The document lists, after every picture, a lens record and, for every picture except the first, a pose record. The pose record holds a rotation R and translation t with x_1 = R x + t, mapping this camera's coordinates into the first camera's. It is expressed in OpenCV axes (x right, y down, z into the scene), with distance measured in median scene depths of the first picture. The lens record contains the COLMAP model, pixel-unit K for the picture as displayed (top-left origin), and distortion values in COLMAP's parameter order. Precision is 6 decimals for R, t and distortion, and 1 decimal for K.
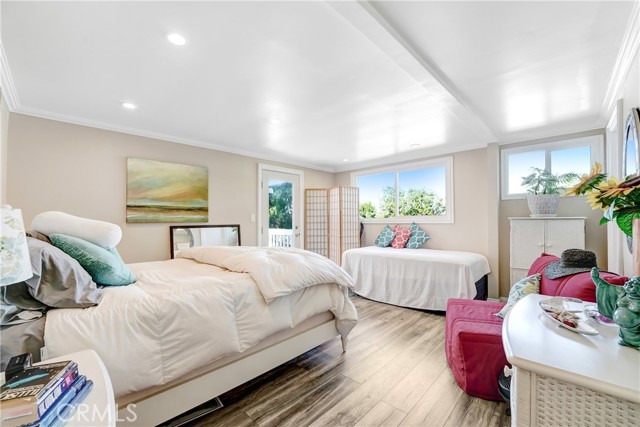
lens RADIAL K [[266.7, 0, 318.2], [0, 266.7, 217.2], [0, 0, 1]] dist [-0.018694, 0.001510]
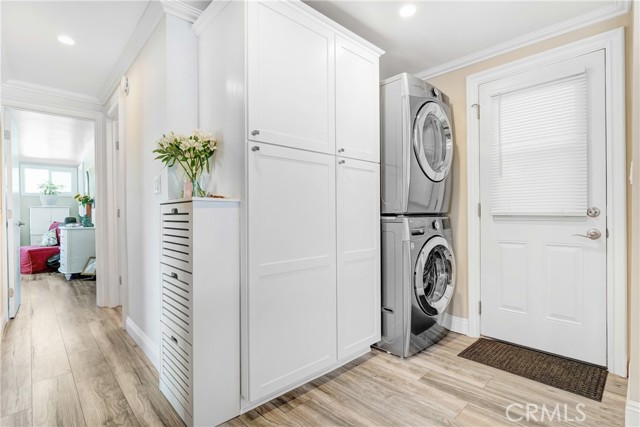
lens RADIAL K [[307.2, 0, 316.7], [0, 307.2, 215.1], [0, 0, 1]] dist [-0.013024, 0.001271]
pose [[0.061624, -0.002575, 0.998096, -1.208630], [-0.000374, 0.999997, 0.002603, 0.055382], [-0.998099, -0.000534, 0.061623, -1.054586]]
